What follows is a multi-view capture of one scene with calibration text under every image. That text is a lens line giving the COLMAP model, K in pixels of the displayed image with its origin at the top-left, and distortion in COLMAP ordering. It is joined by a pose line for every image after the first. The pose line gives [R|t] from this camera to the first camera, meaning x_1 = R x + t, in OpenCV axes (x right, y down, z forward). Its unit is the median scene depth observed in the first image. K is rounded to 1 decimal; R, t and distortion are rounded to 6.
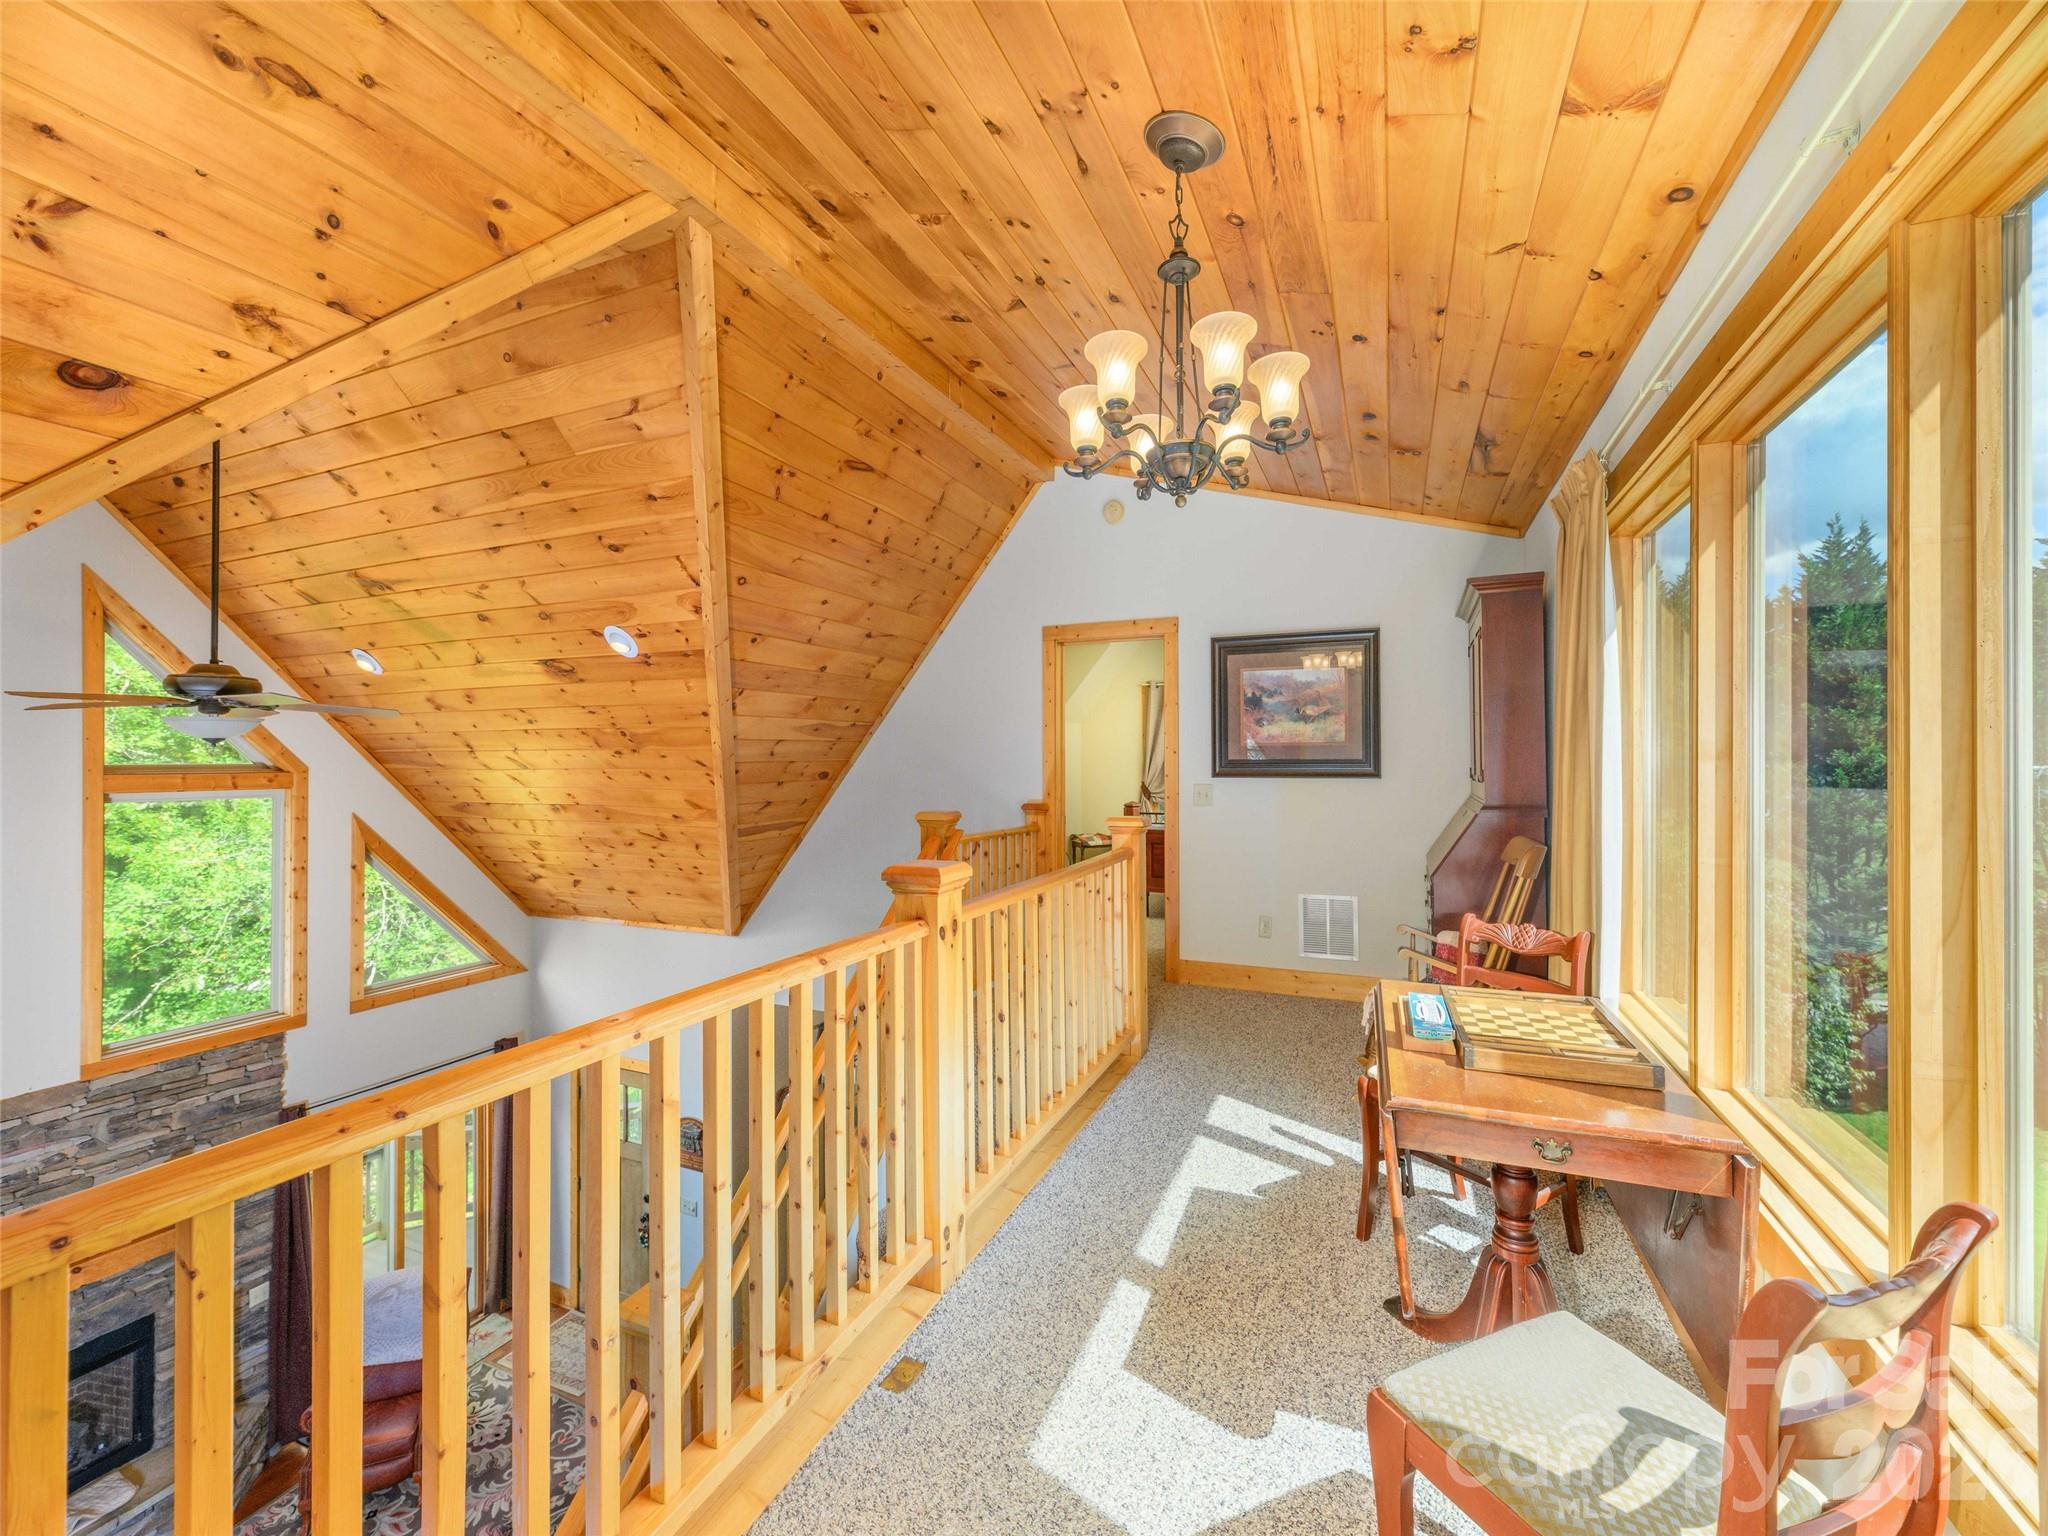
lens RADIAL K [[824.8, 0, 1060.6], [0, 824.8, 742.1], [0, 0, 1]] dist [0.002049, -0.000041]
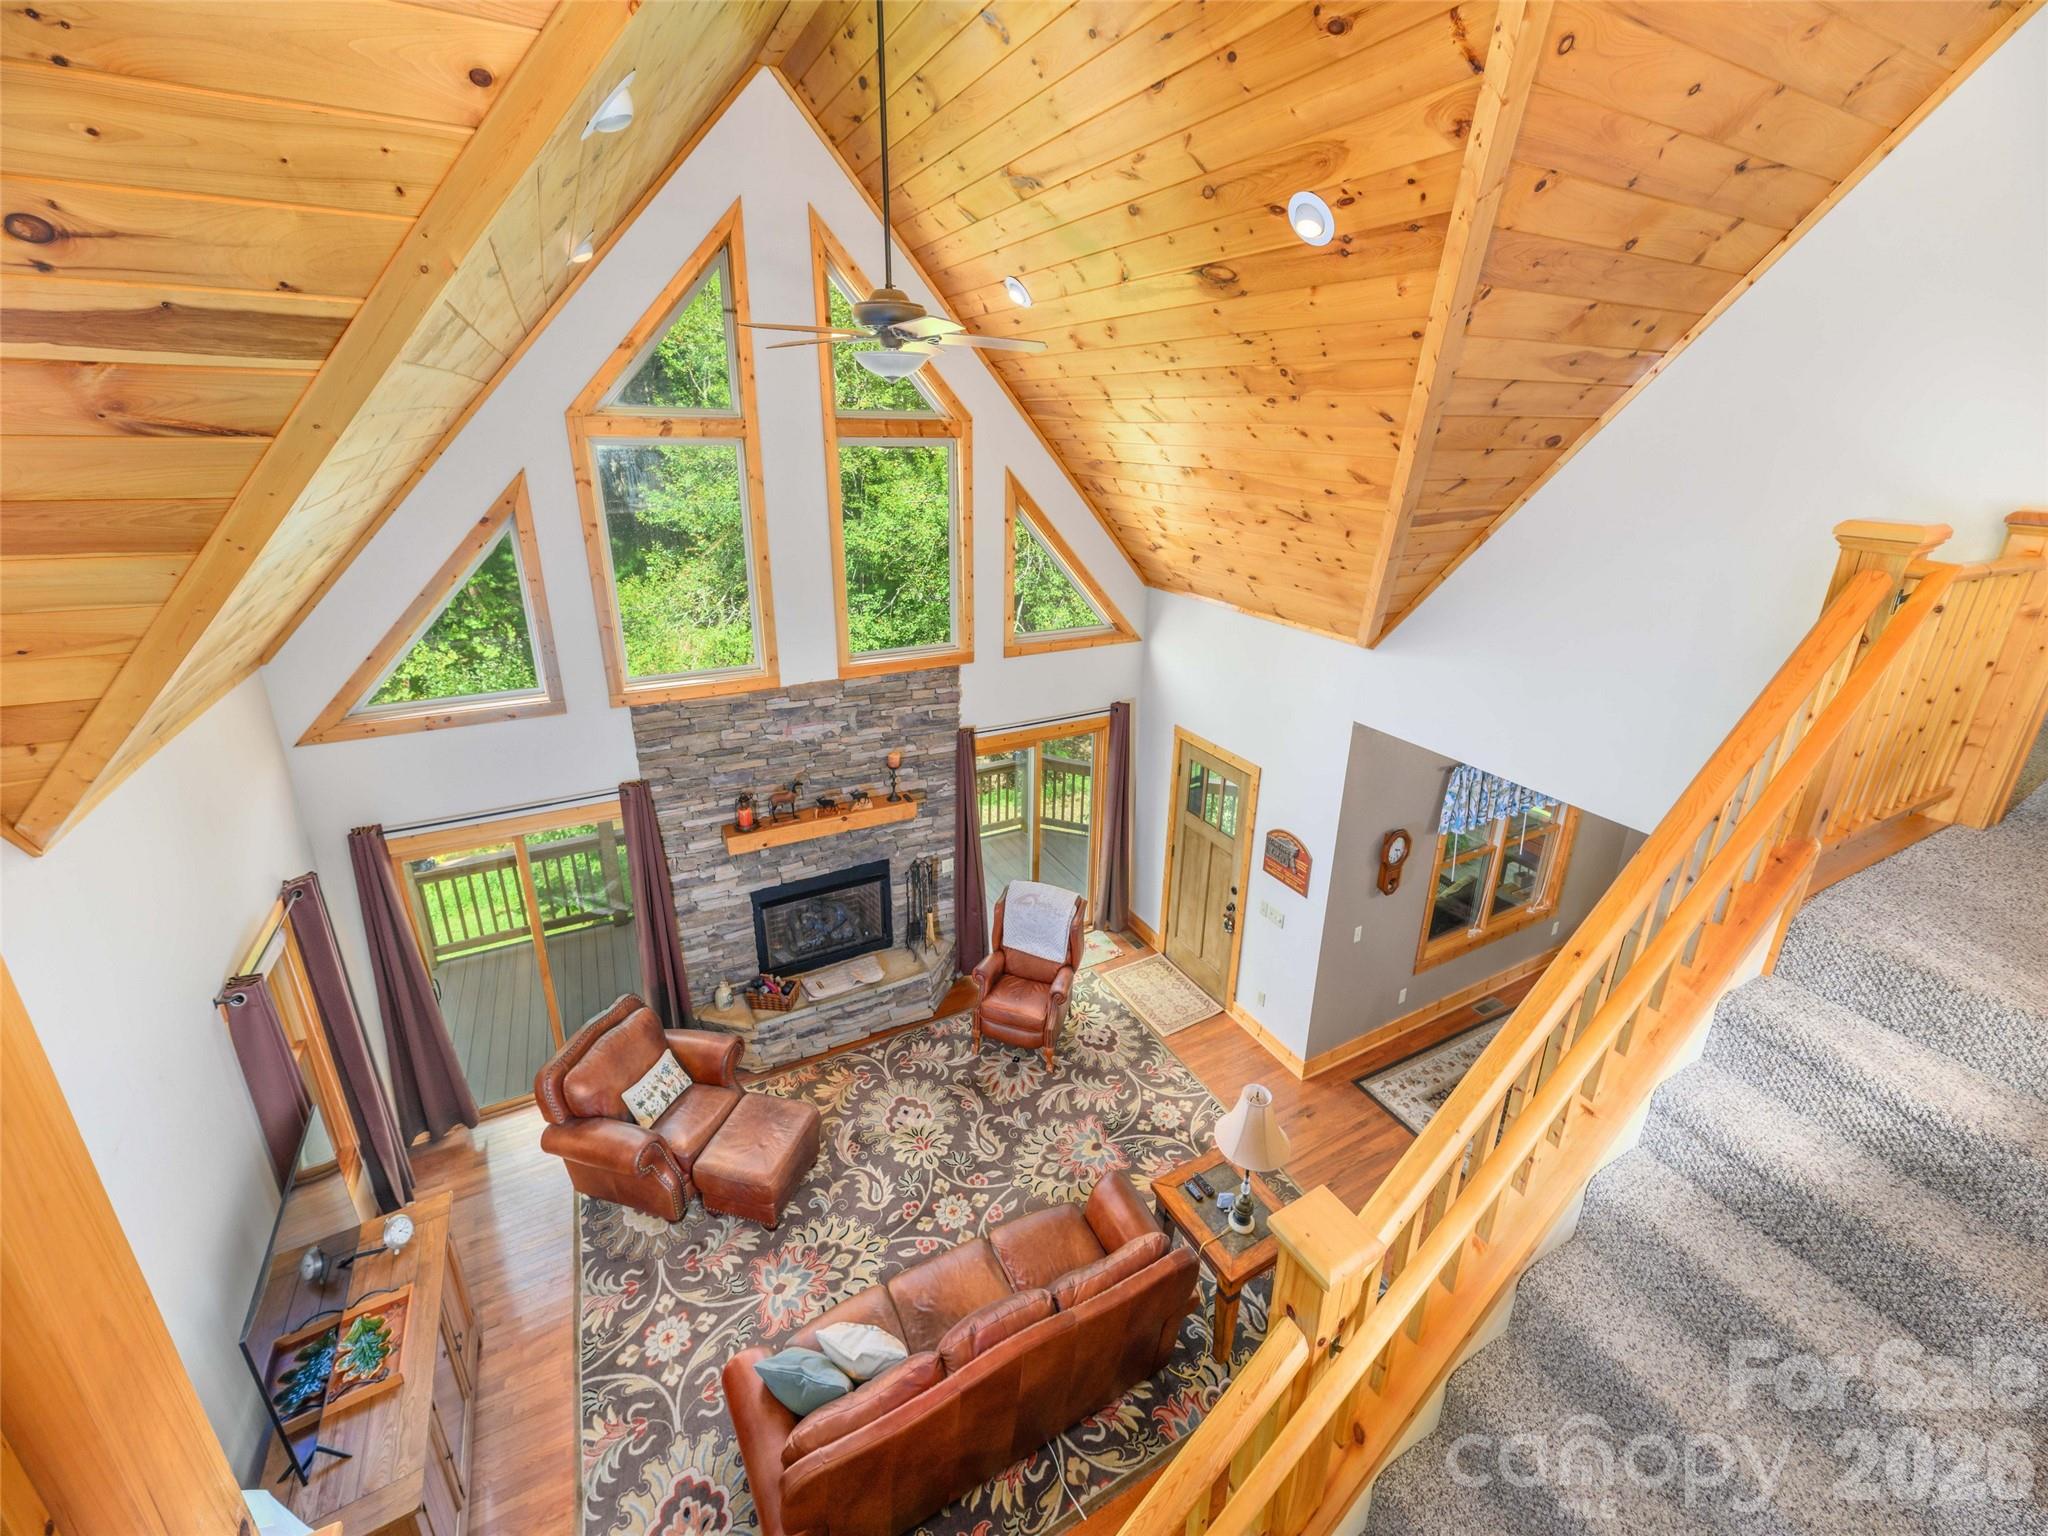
lens RADIAL K [[823.4, 0, 1010.2], [0, 823.4, 691.0], [0, 0, 1]] dist [-0.000114, 0.000088]
pose [[0.758972, 0.216999, -0.613900, -0.200226], [-0.004401, 0.944520, 0.328424, 0.017520], [0.651109, -0.246563, 0.717819, 0.242360]]
